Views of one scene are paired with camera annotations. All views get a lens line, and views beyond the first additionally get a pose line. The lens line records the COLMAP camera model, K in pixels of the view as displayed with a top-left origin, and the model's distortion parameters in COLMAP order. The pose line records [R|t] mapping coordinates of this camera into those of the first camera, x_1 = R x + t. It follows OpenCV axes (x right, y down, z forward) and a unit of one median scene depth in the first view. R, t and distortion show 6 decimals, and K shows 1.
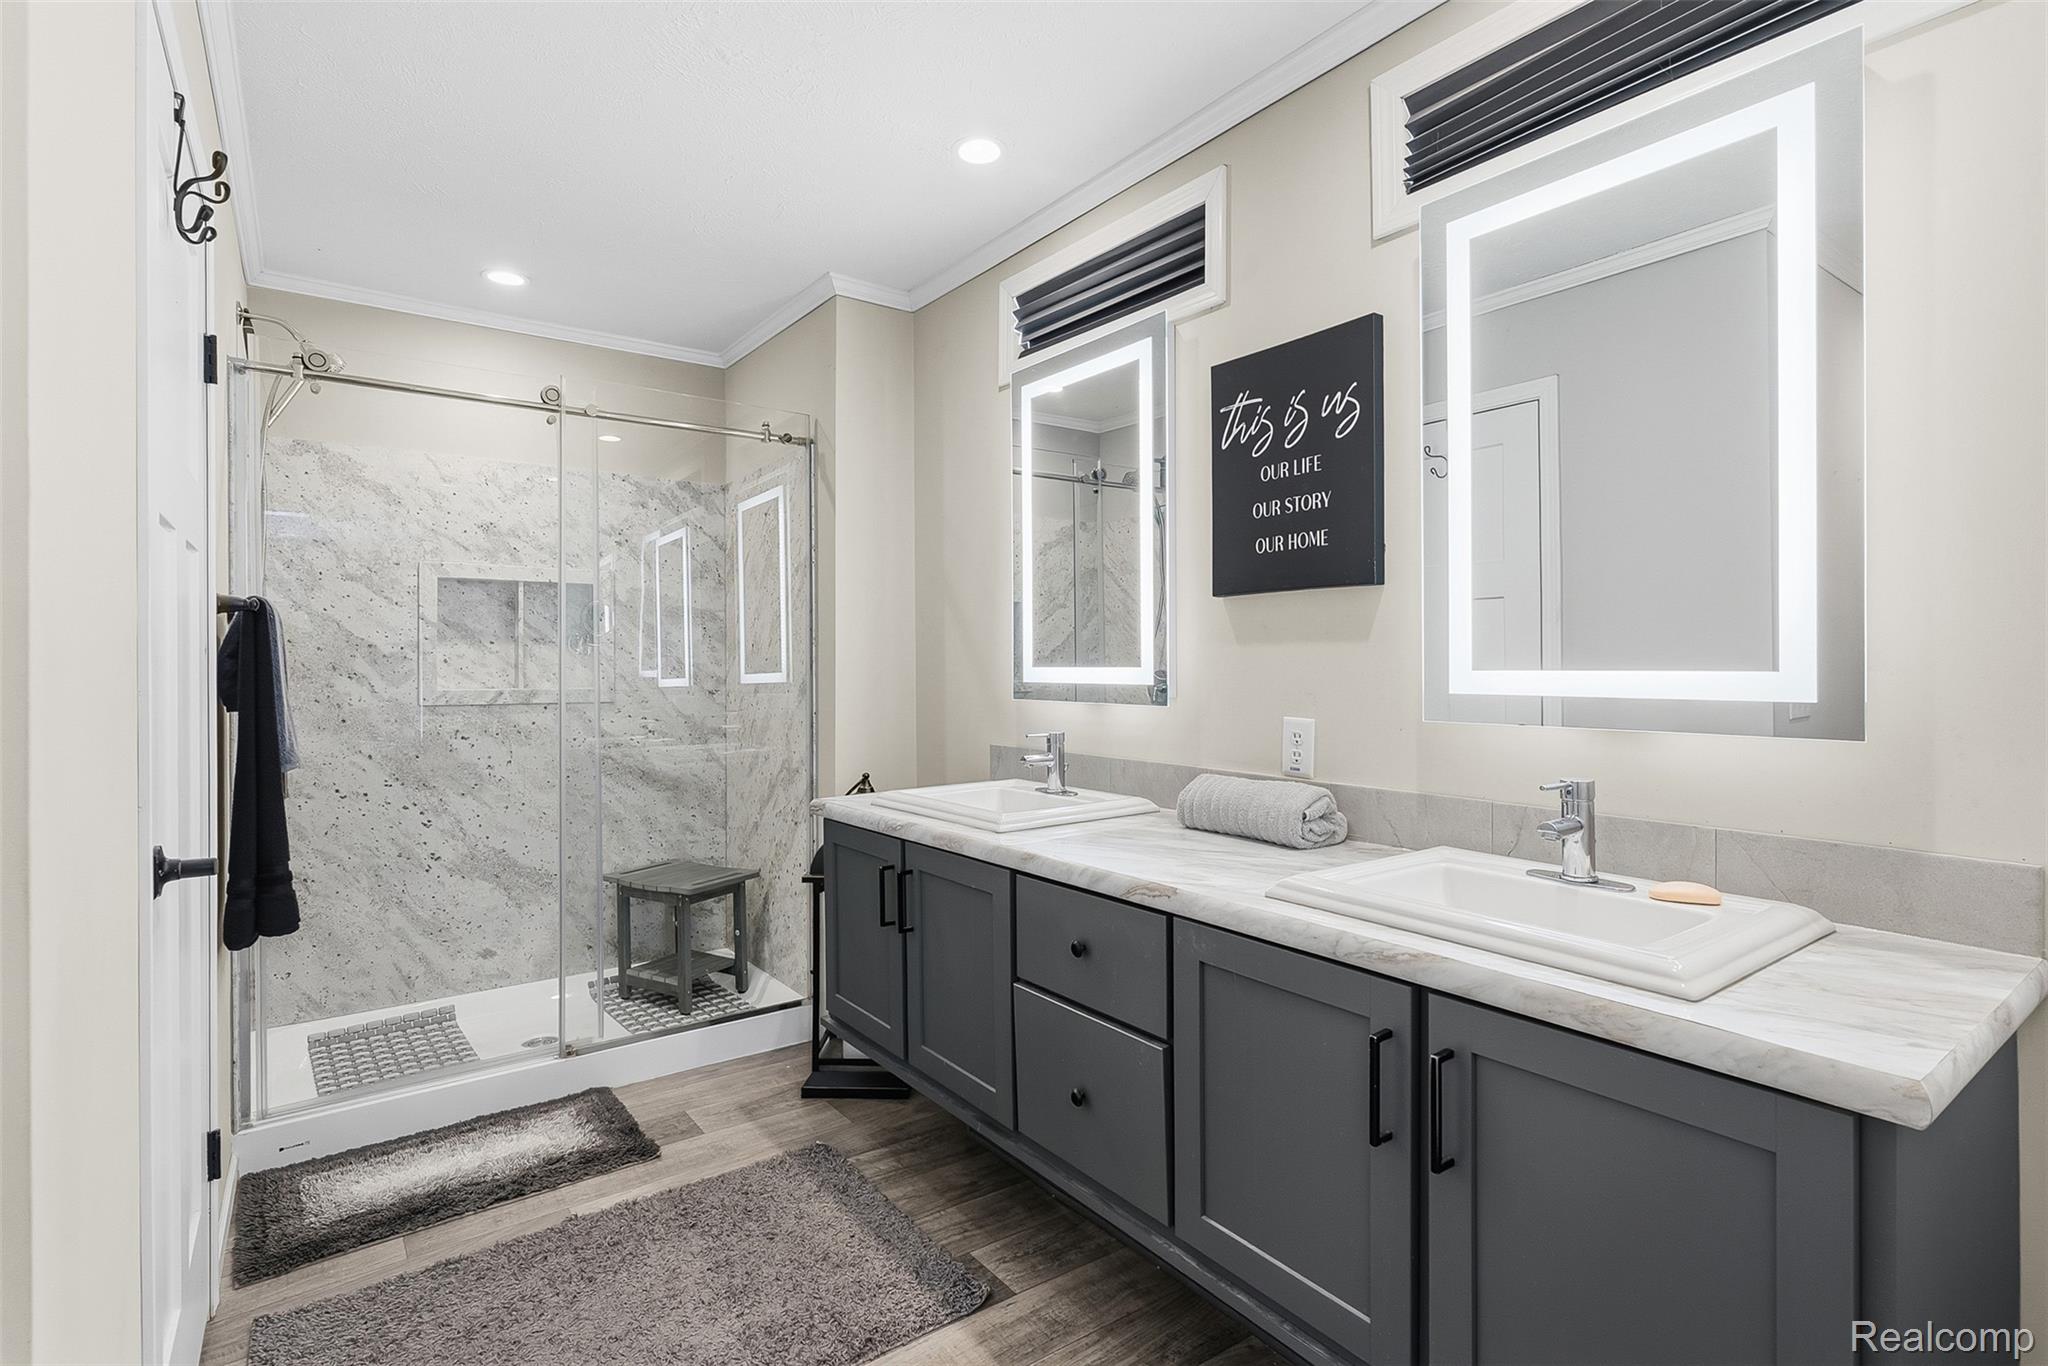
lens RADIAL K [[955.6, 0, 1028.1], [0, 955.6, 678.3], [0, 0, 1]] dist [-0.005193, -0.000424]
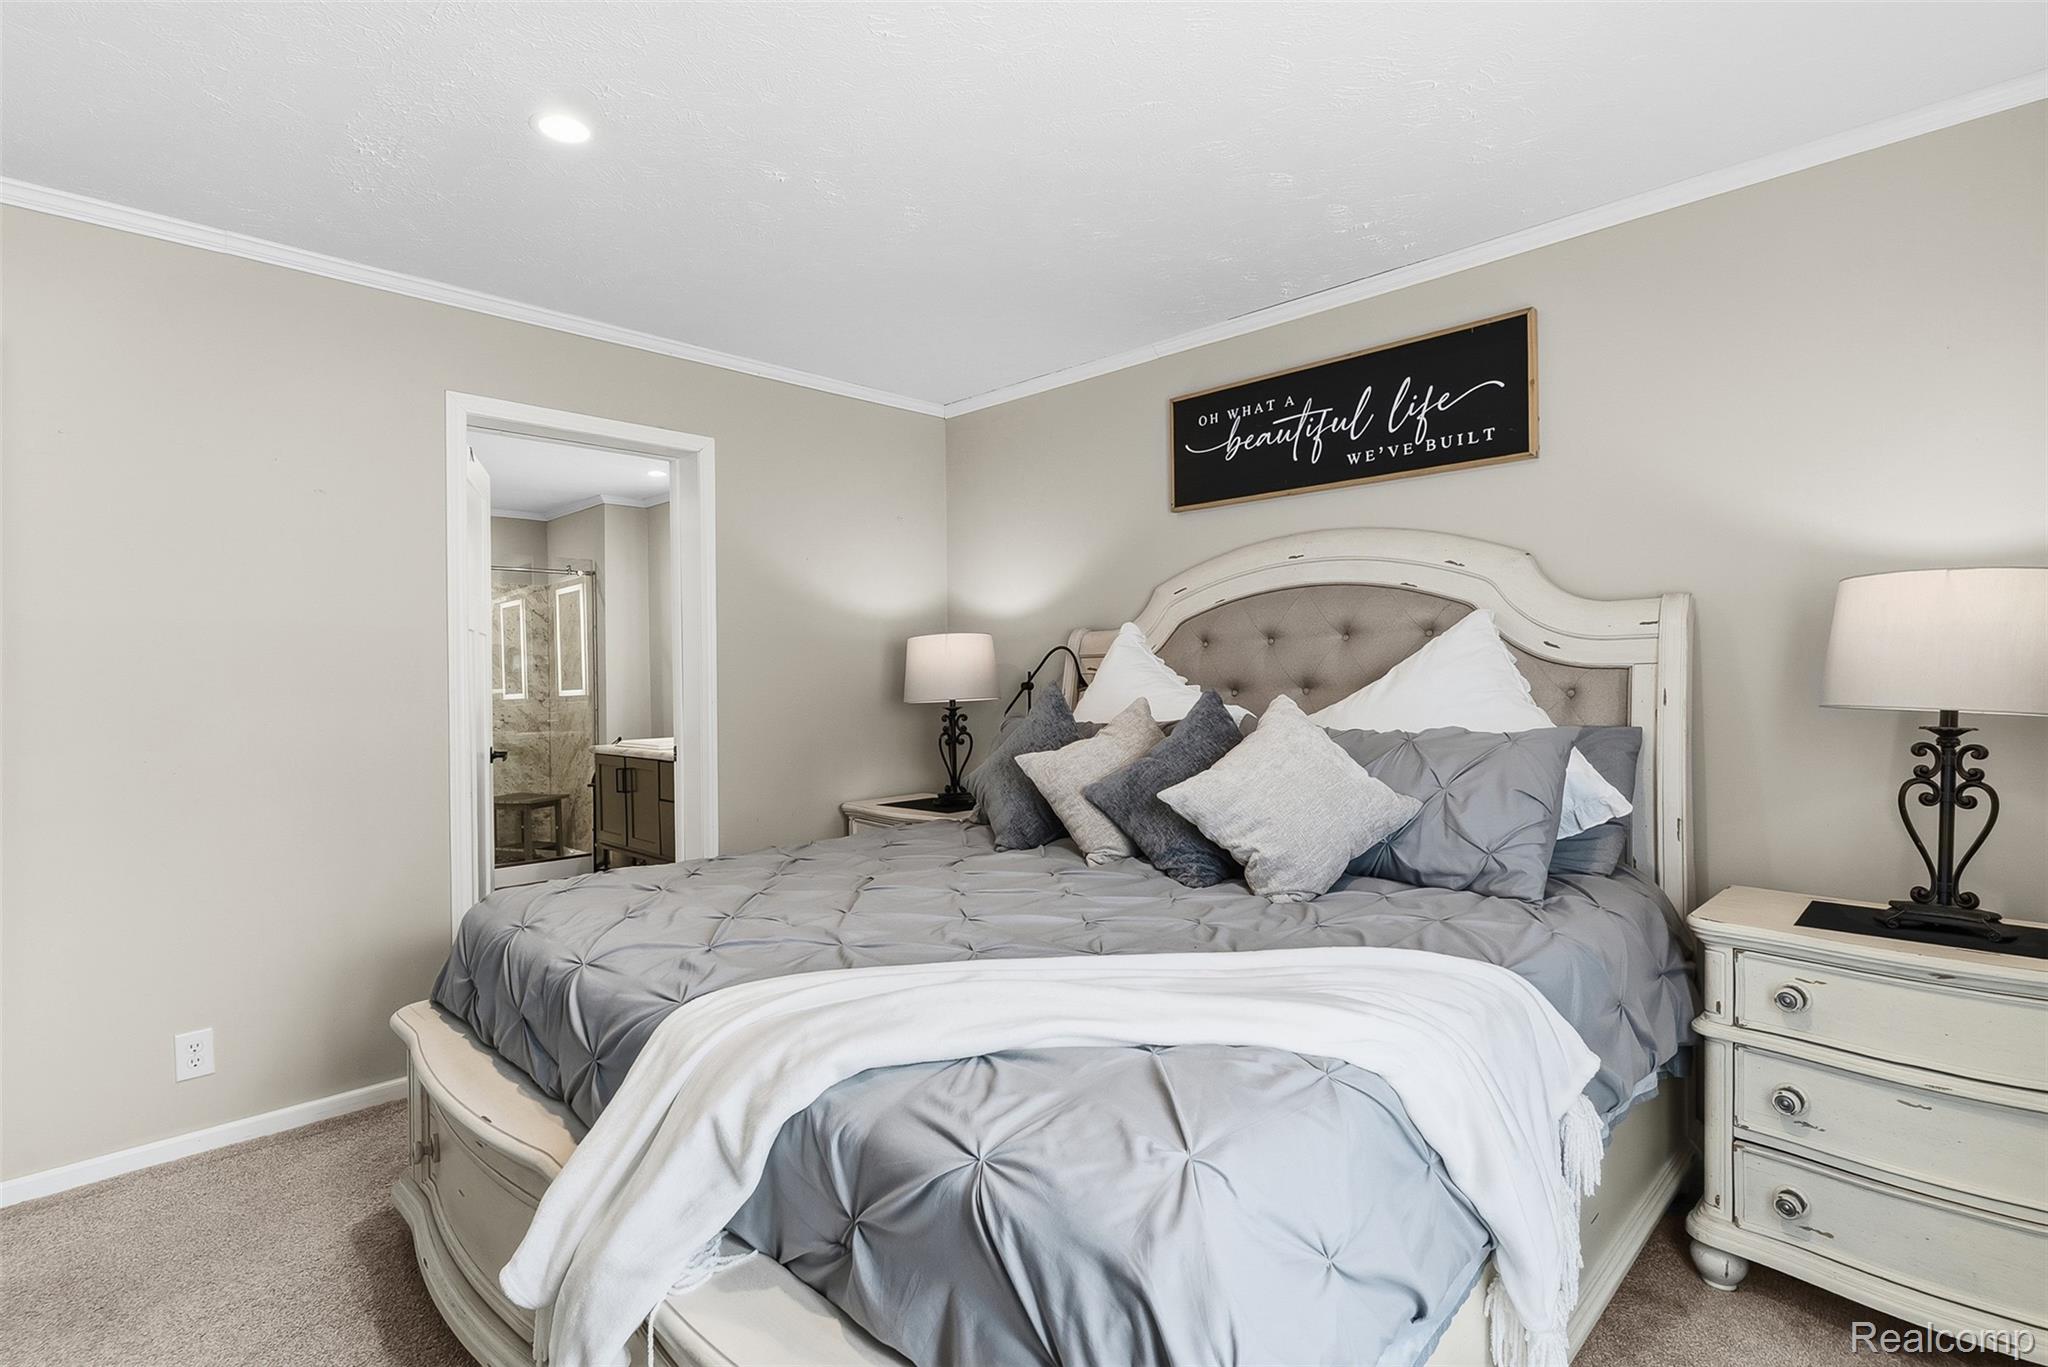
lens RADIAL K [[955.6, 0, 1023.2], [0, 955.6, 677.2], [0, 0, 1]] dist [-0.005193, -0.000424]
pose [[0.988302, -0.013992, 0.151865, 0.299954], [0.015487, 0.999843, -0.008666, -0.000650], [-0.151720, 0.010916, 0.988363, -0.933616]]
